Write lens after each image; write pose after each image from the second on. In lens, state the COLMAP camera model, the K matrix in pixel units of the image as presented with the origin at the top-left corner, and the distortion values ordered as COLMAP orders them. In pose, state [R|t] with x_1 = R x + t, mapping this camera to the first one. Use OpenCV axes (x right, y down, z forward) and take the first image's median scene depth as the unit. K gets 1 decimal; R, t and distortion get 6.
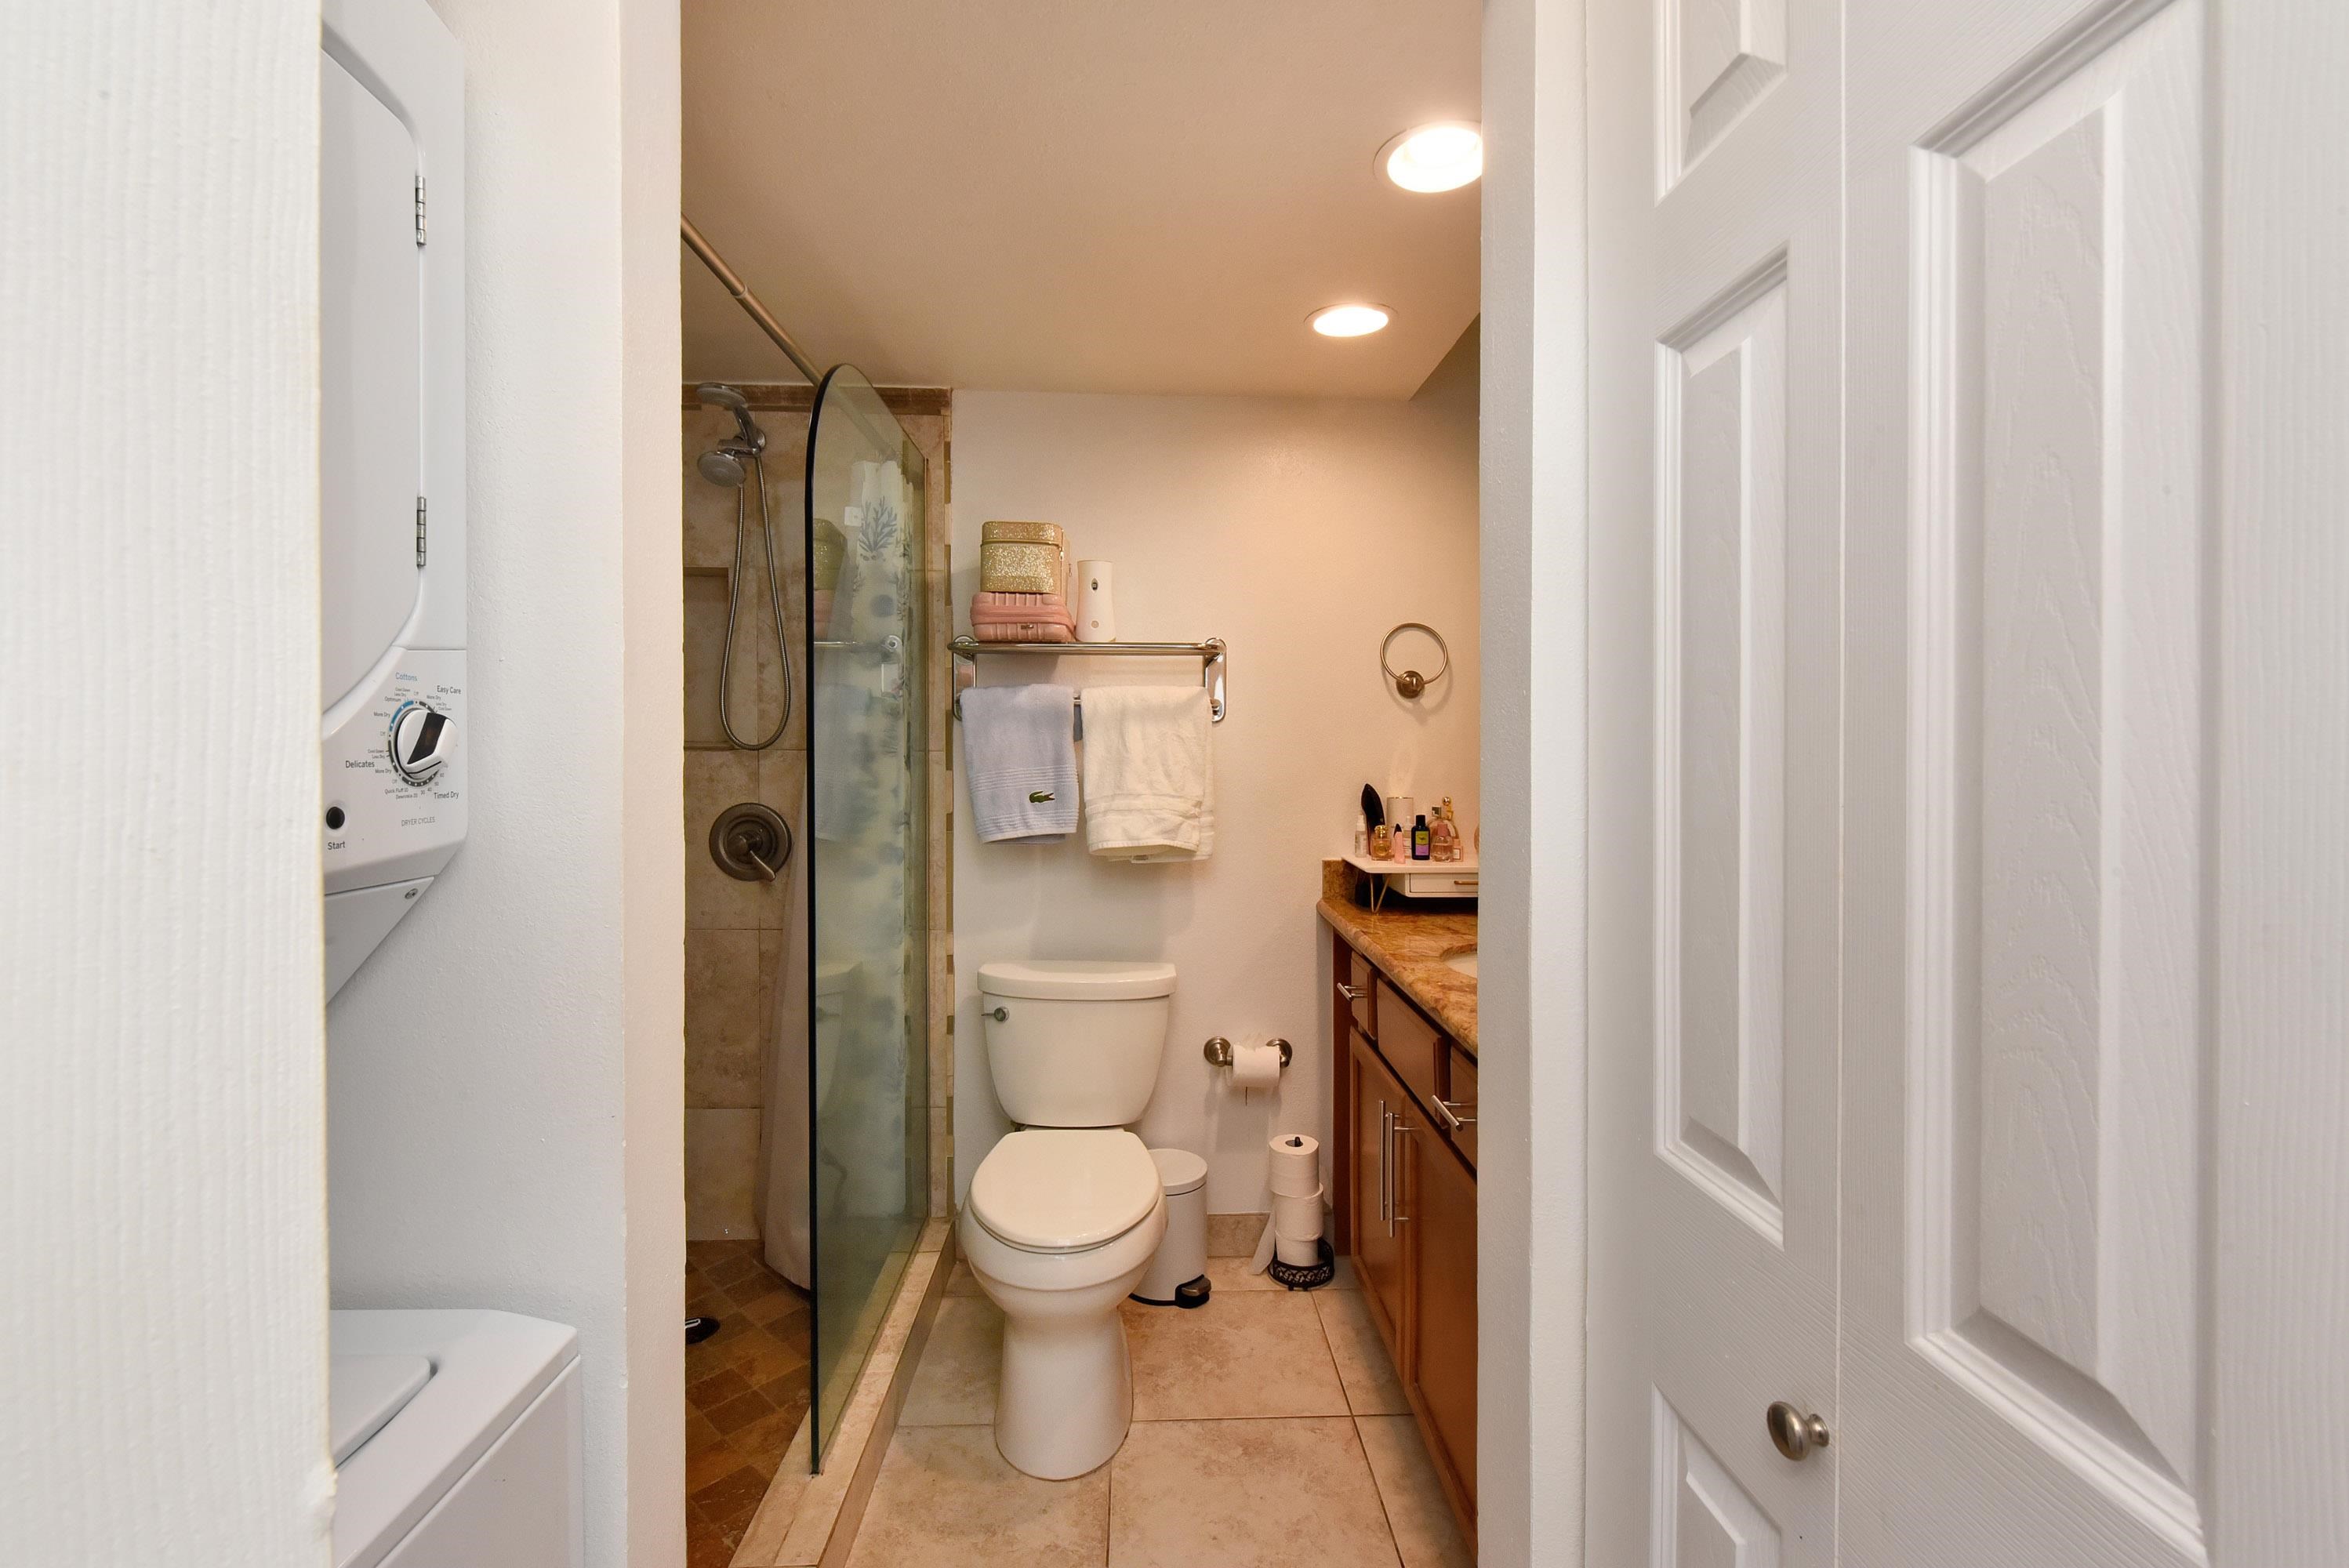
lens RADIAL K [[980.3, 0, 1134.6], [0, 980.3, 752.0], [0, 0, 1]] dist [-0.001790, -0.000341]
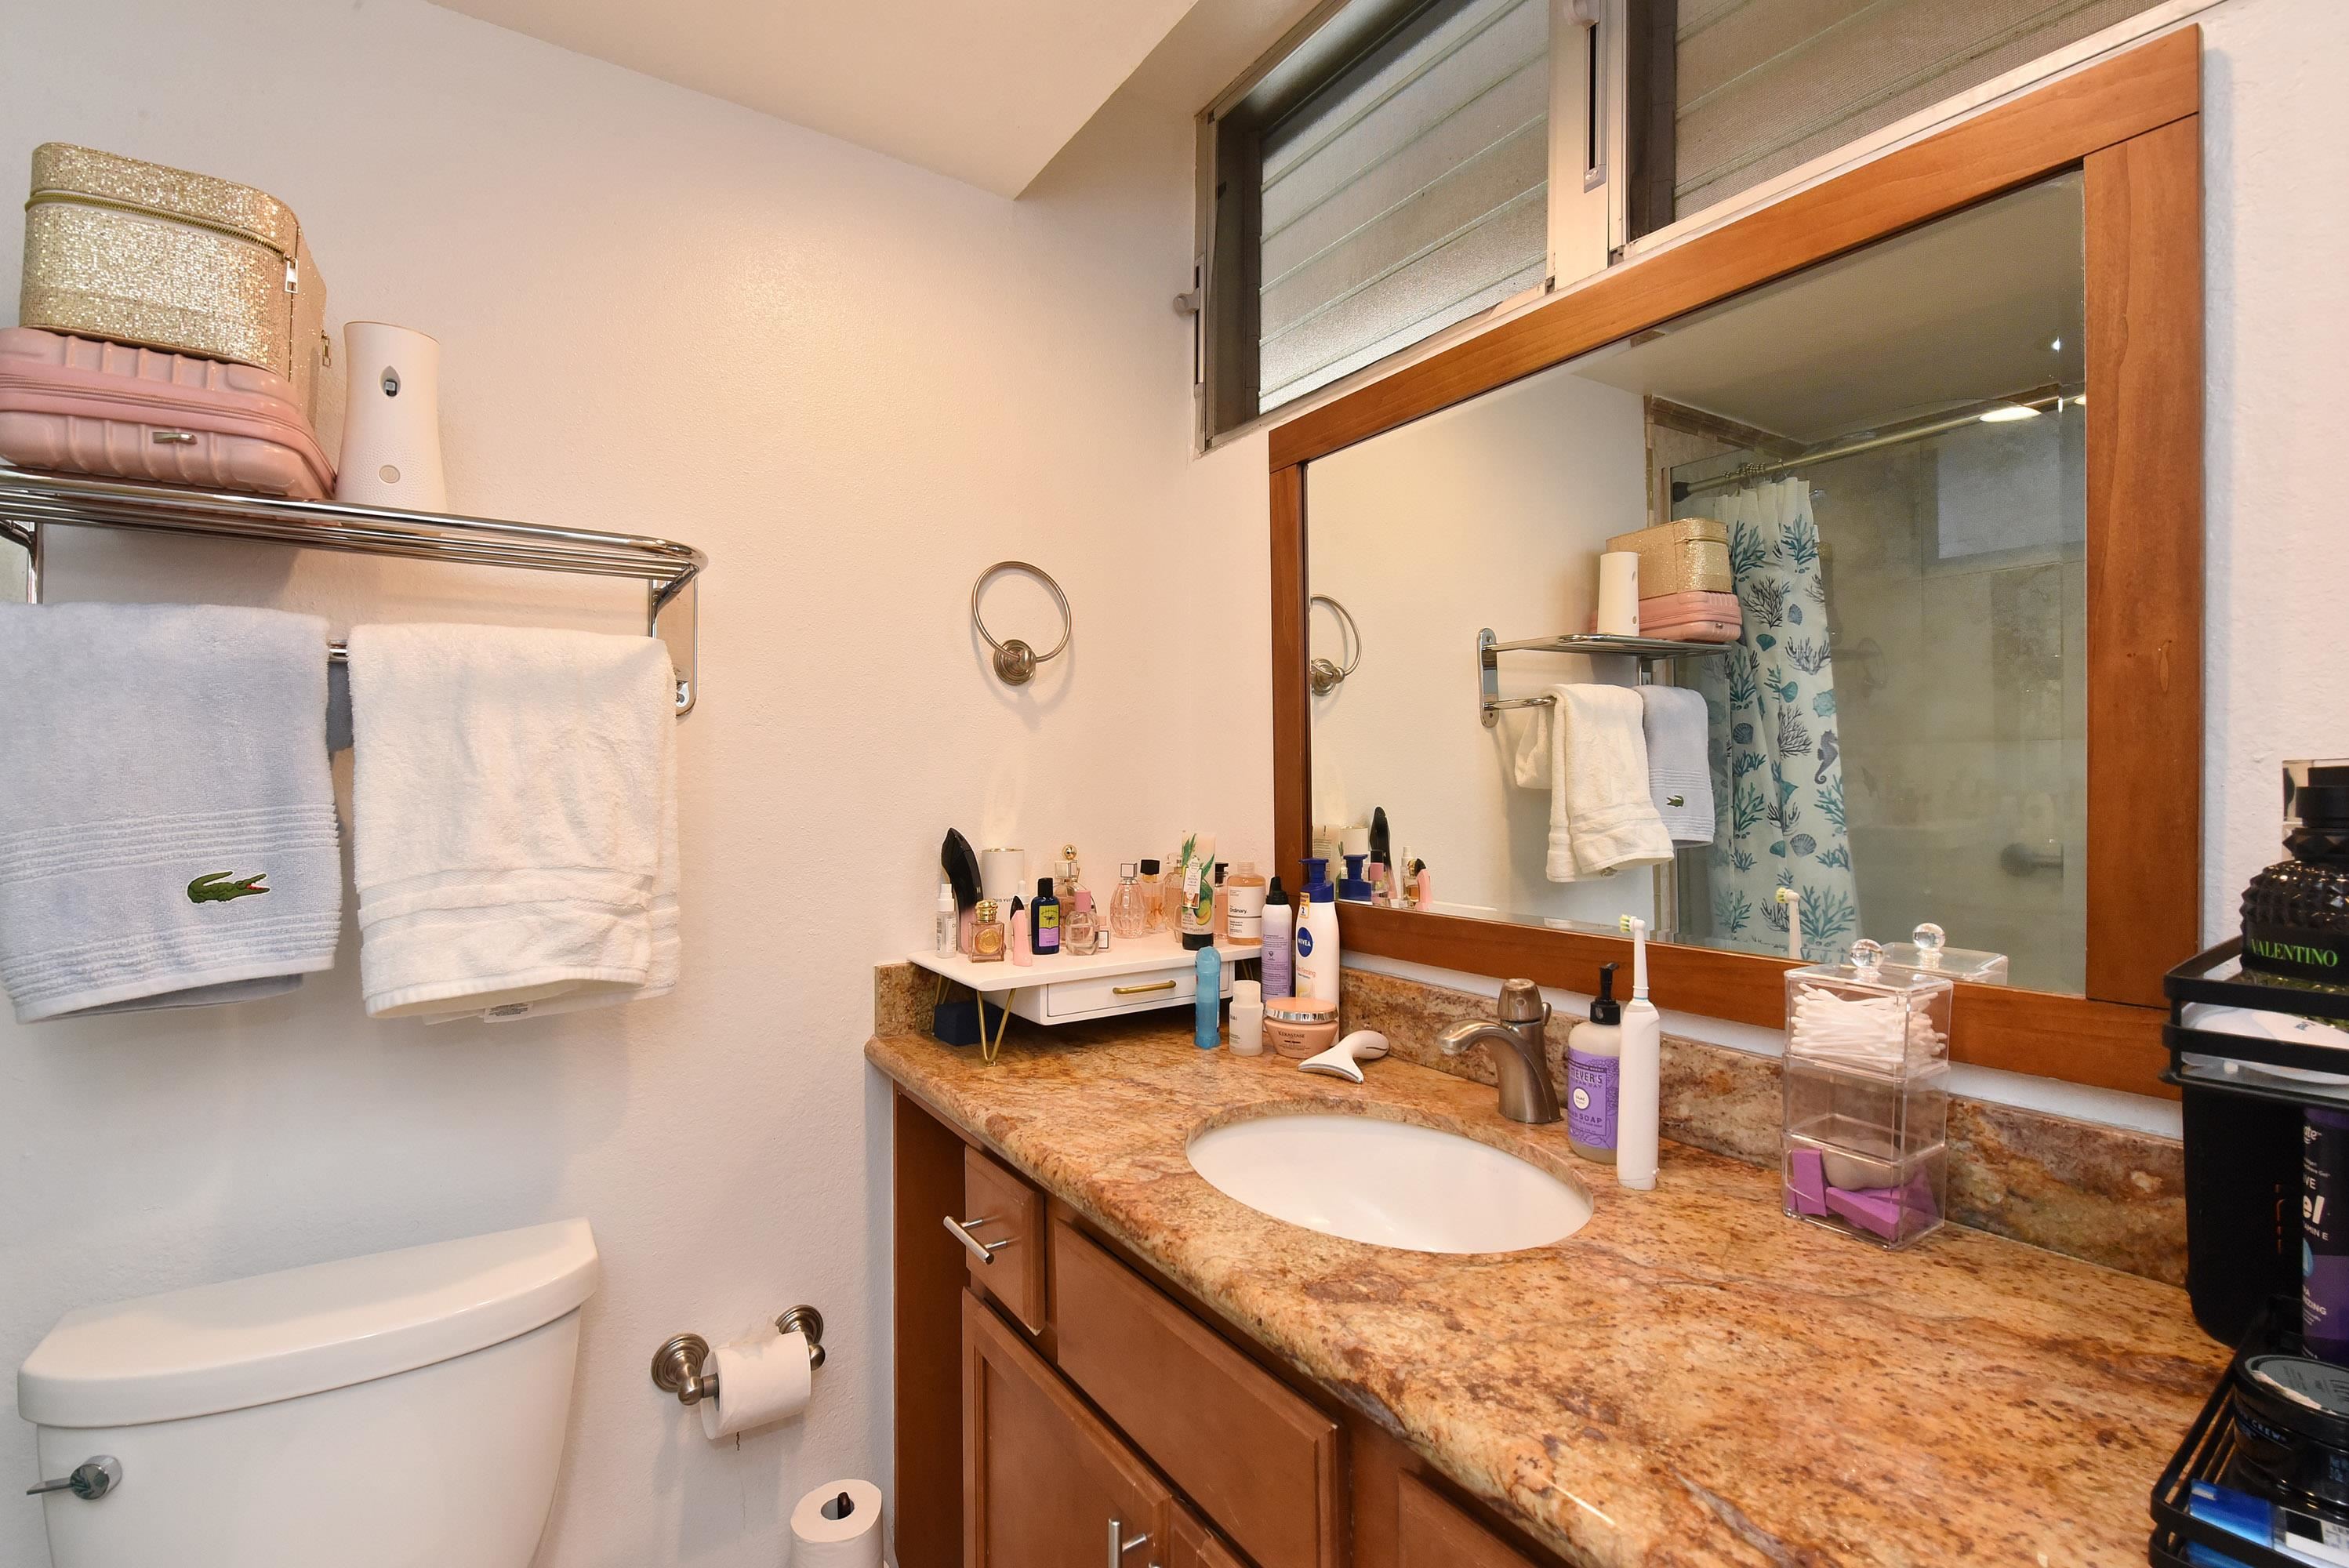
lens RADIAL K [[901.5, 0, 1002.6], [0, 901.5, 766.1], [0, 0, 1]] dist [-0.007823, -0.006606]
pose [[0.871674, 0.002824, 0.490078, 0.001591], [0.016618, 0.999238, -0.035315, 0.015158], [-0.489804, 0.038927, 0.870963, 0.530496]]
